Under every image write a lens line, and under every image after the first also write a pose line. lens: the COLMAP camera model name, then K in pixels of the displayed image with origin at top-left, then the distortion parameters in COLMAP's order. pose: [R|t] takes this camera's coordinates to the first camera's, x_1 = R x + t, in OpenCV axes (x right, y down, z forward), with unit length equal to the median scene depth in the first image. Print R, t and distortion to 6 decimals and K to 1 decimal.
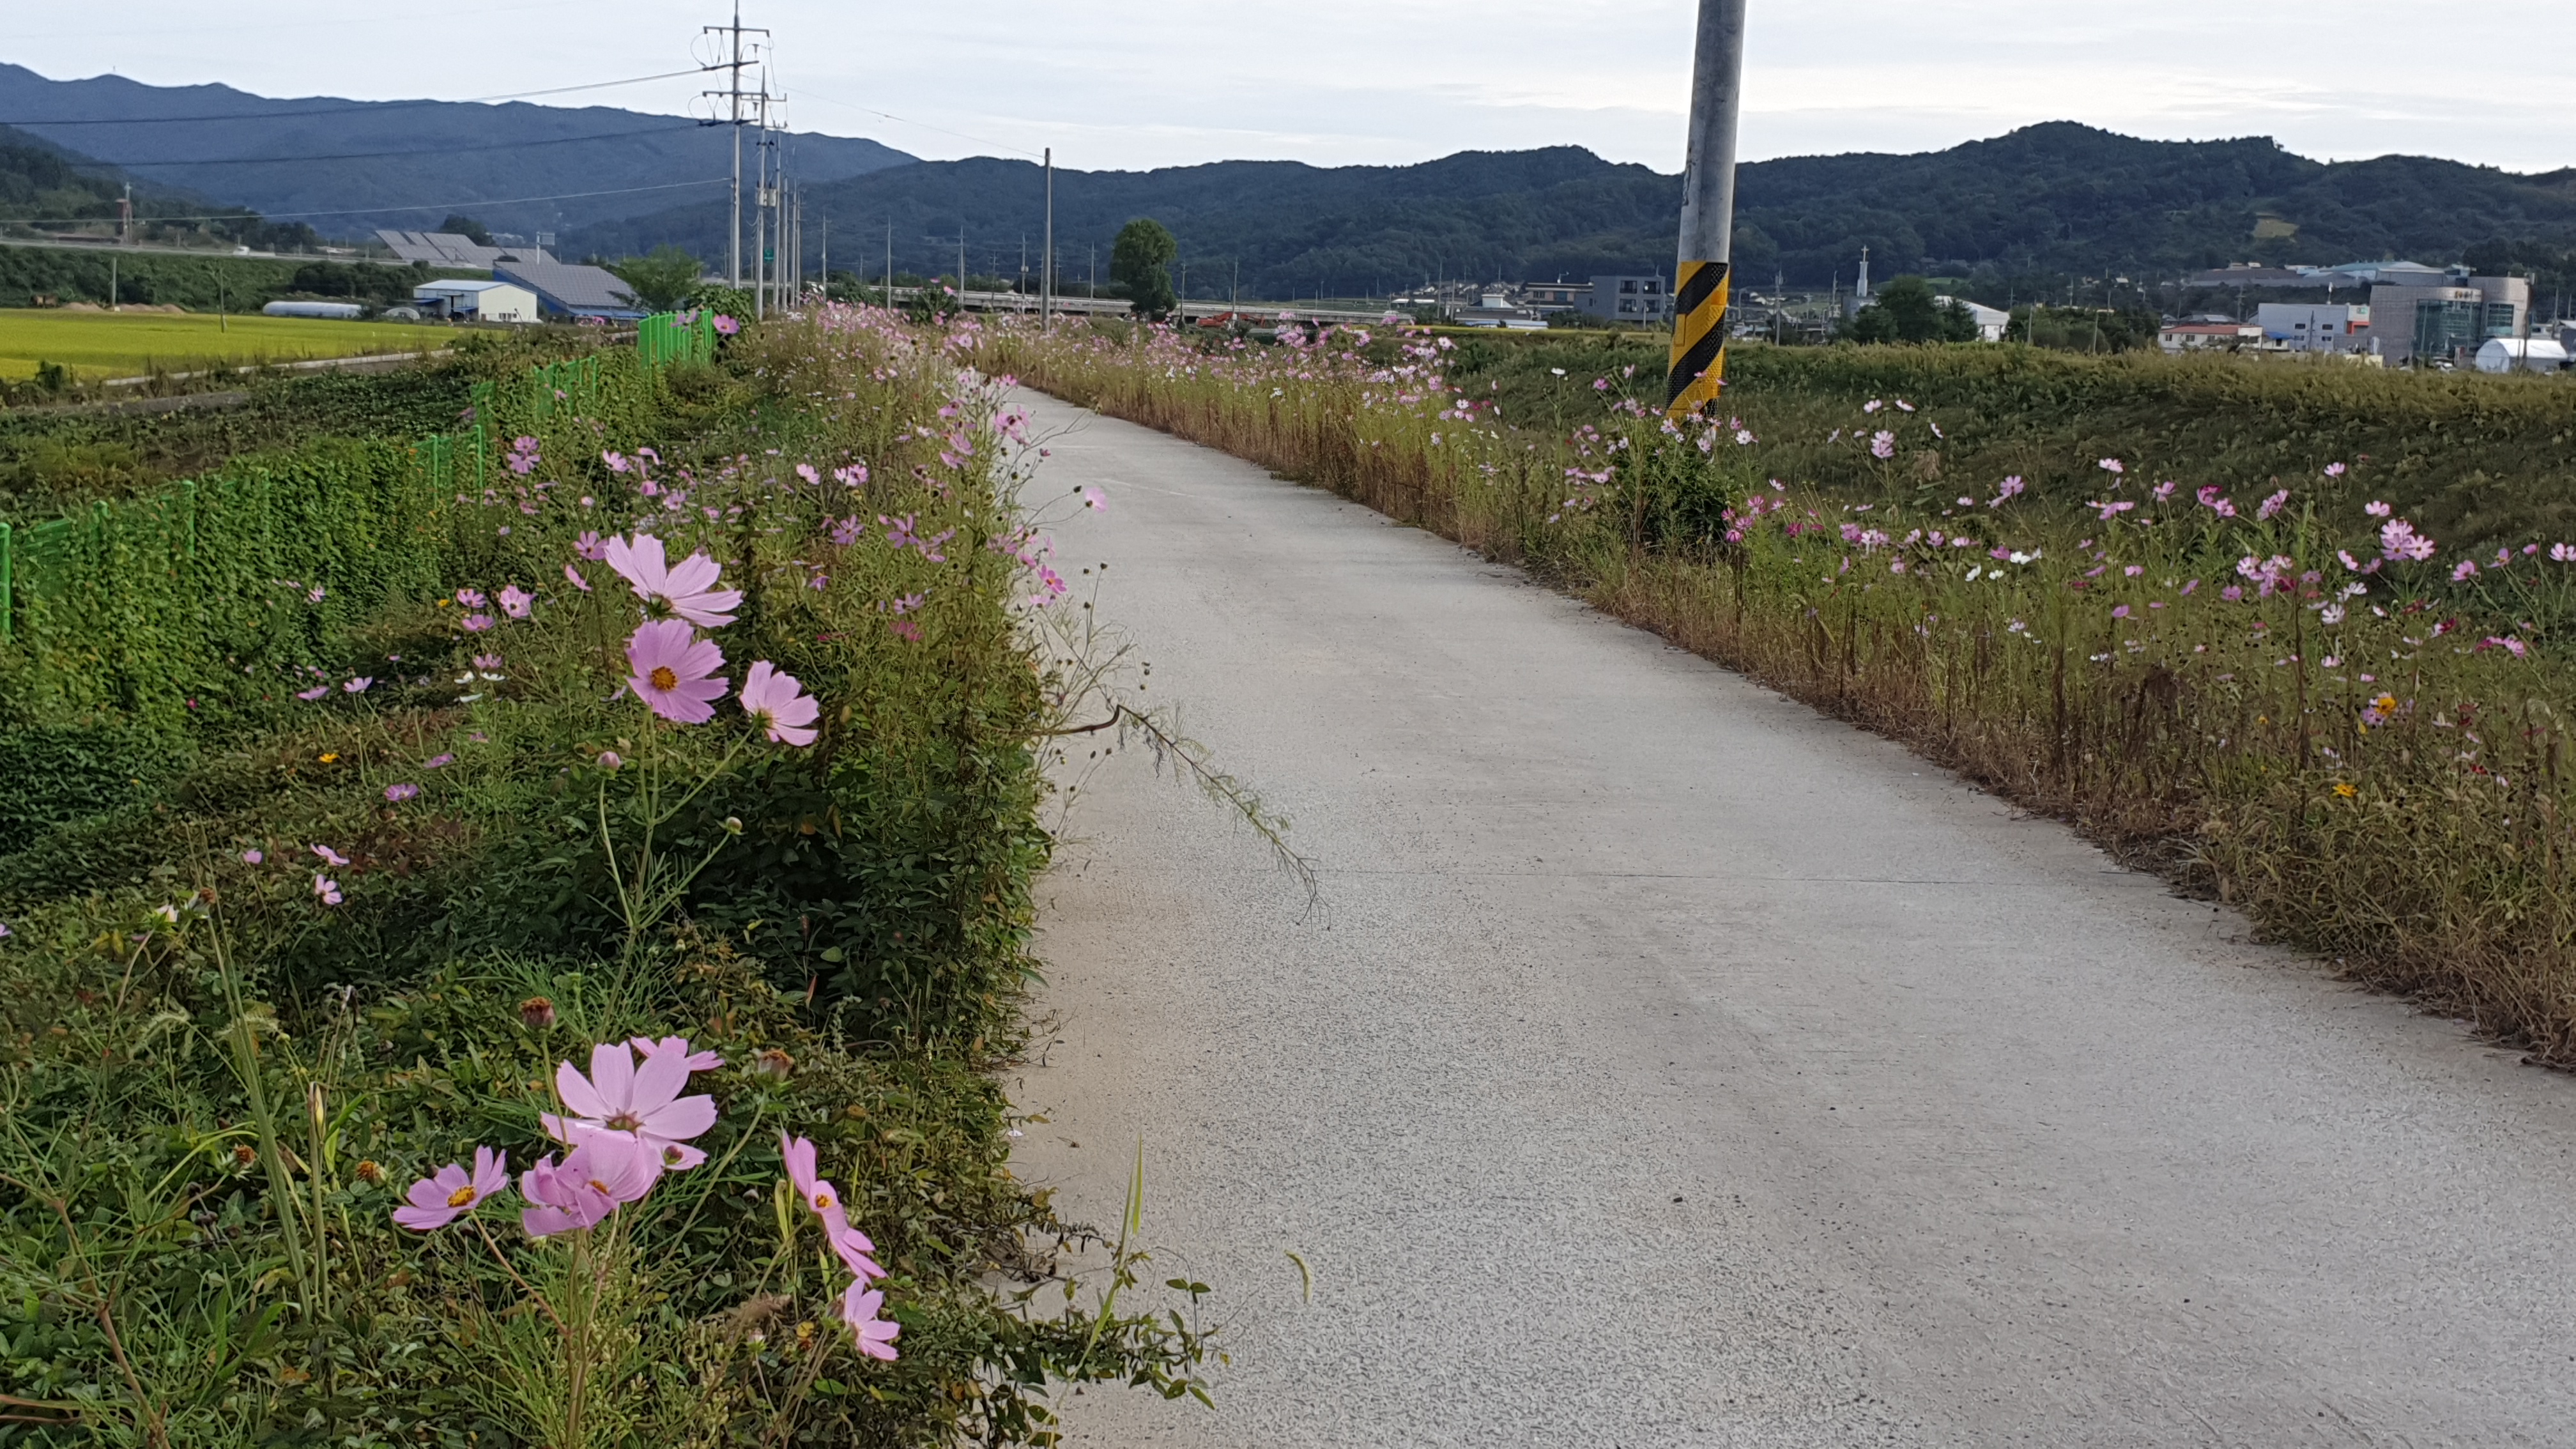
lens RADIAL K [[2493.5, 0, 1273.4], [0, 2493.5, 677.9], [0, 0, 1]] dist [0.164289, -0.278373]
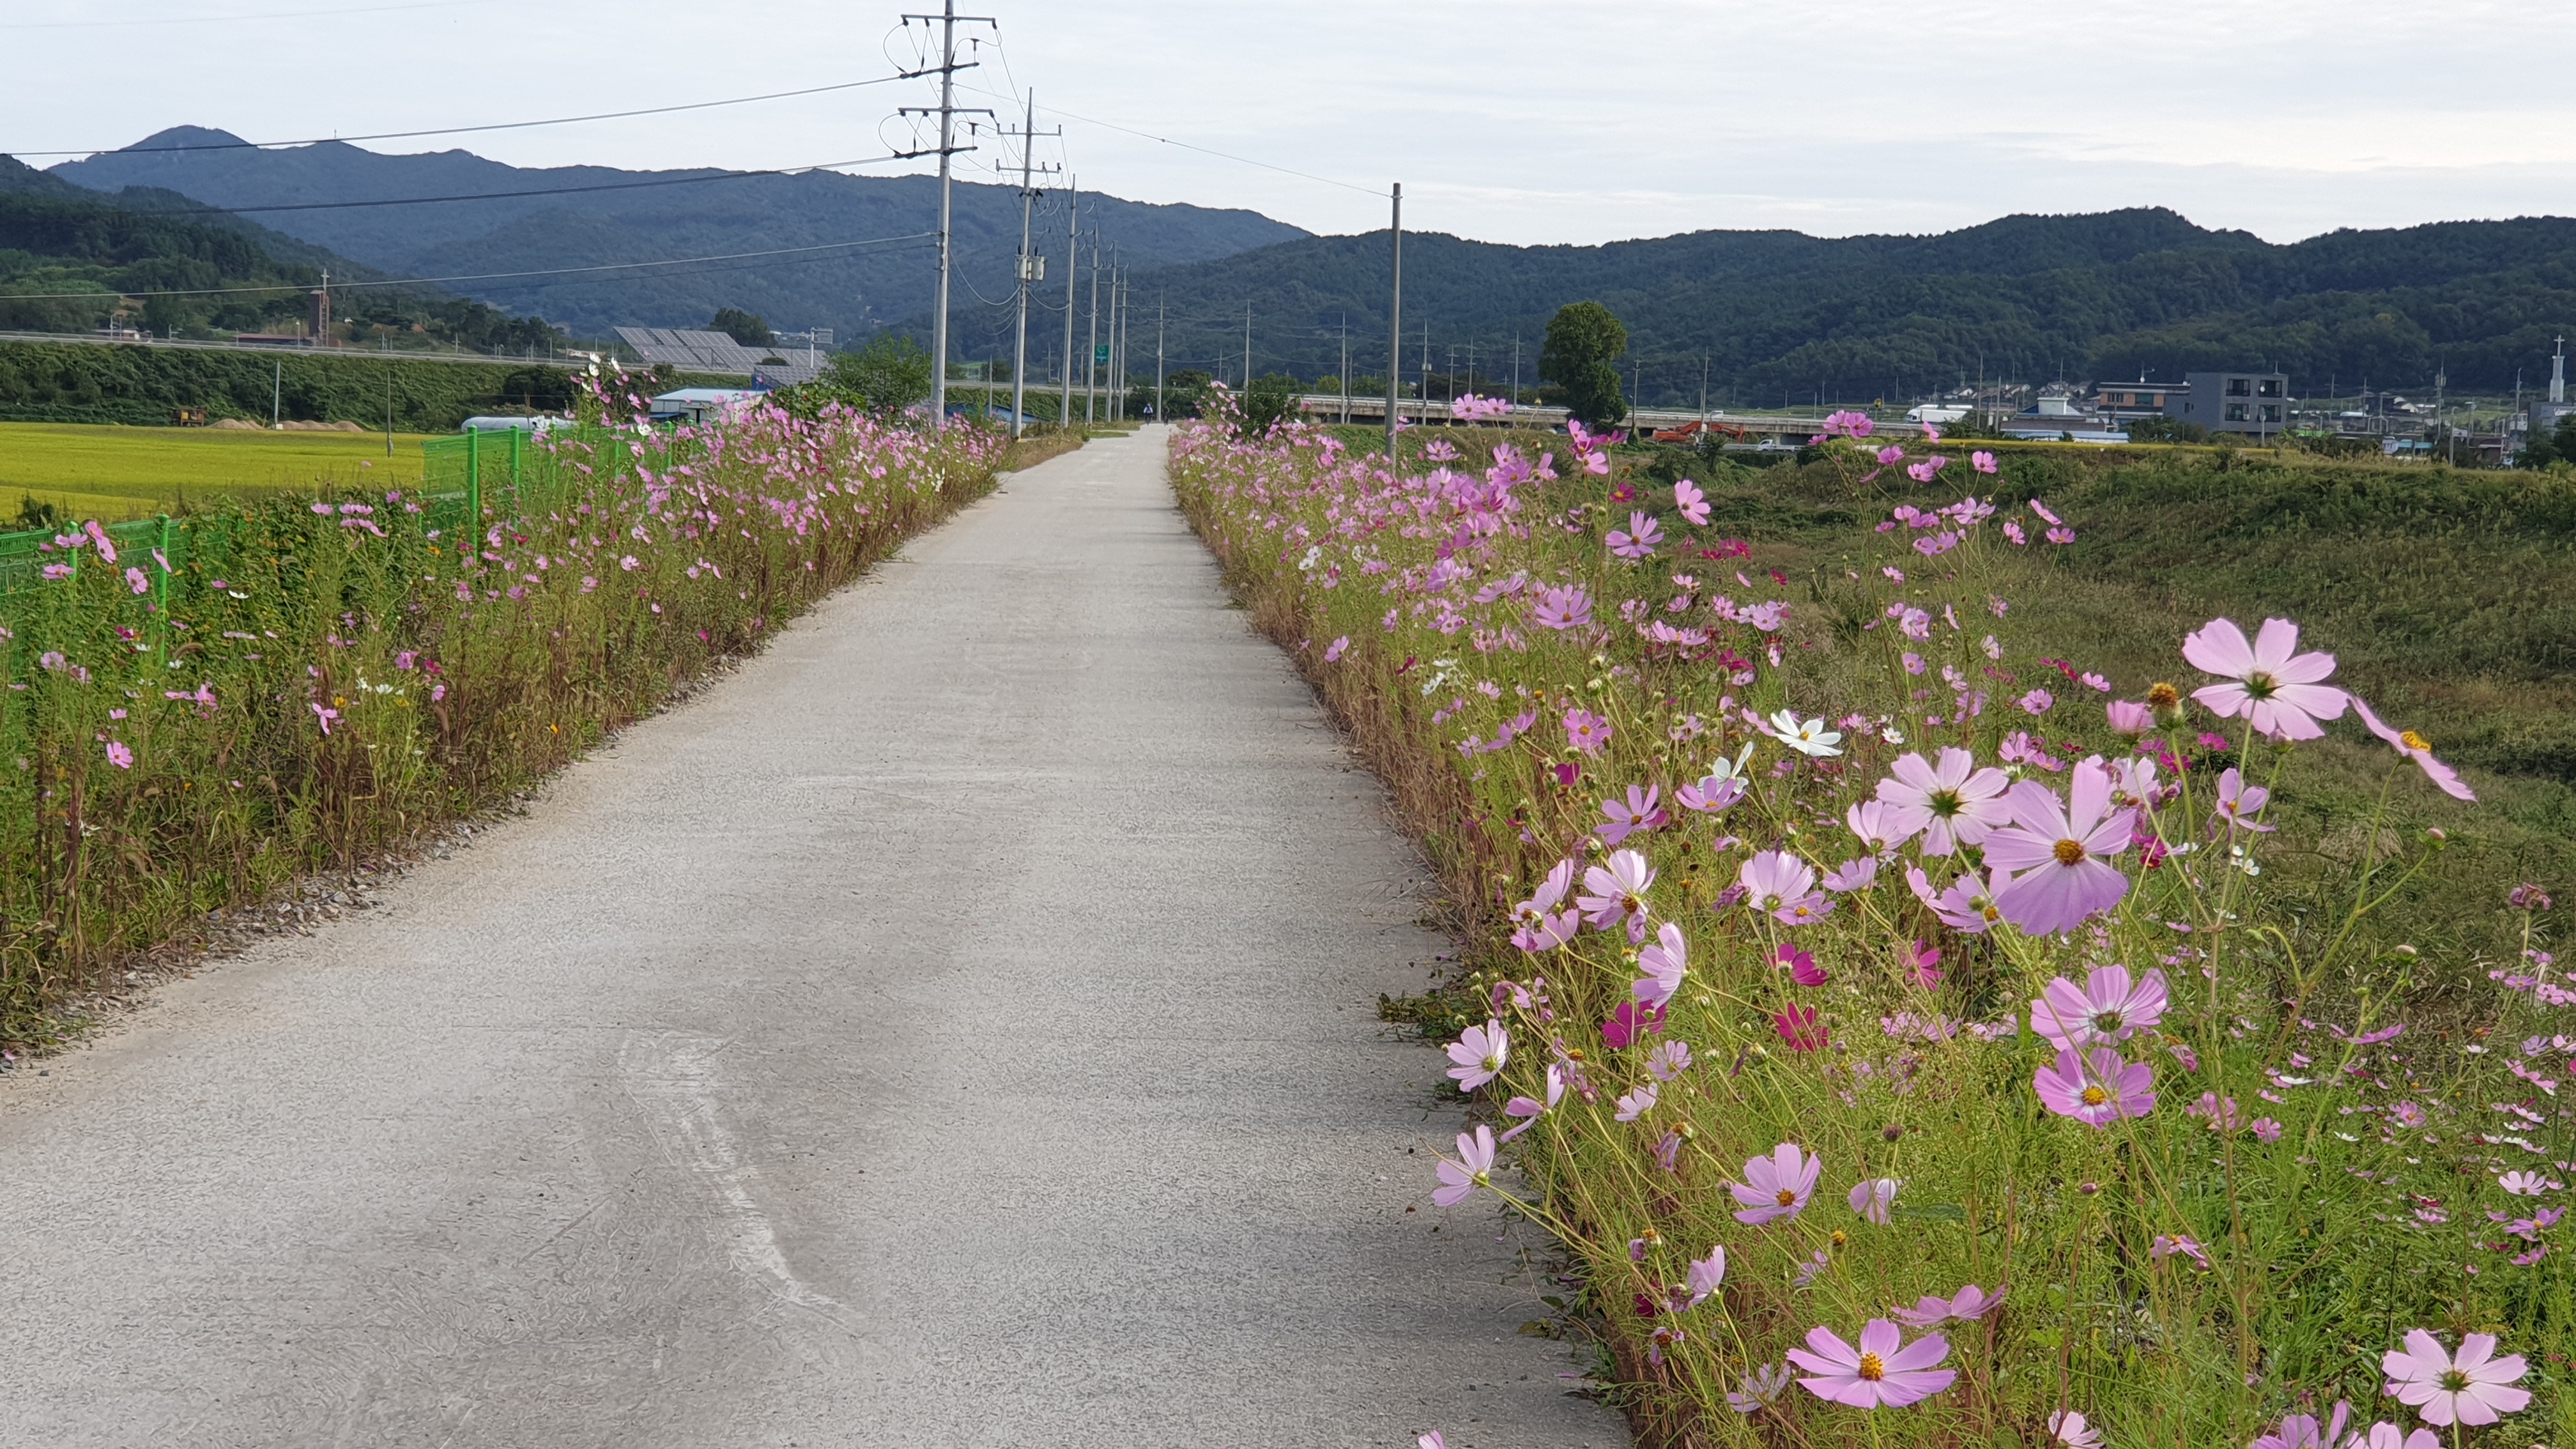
lens RADIAL K [[4074.3, 0, 1228.3], [0, 4074.3, 726.1], [0, 0, 1]] dist [0.280700, -1.783283]
pose [[0.993193, 0.007896, -0.116209, -0.013895], [-0.016124, 0.997414, -0.070039, 0.035997], [0.115355, 0.071436, 0.990752, -0.246080]]
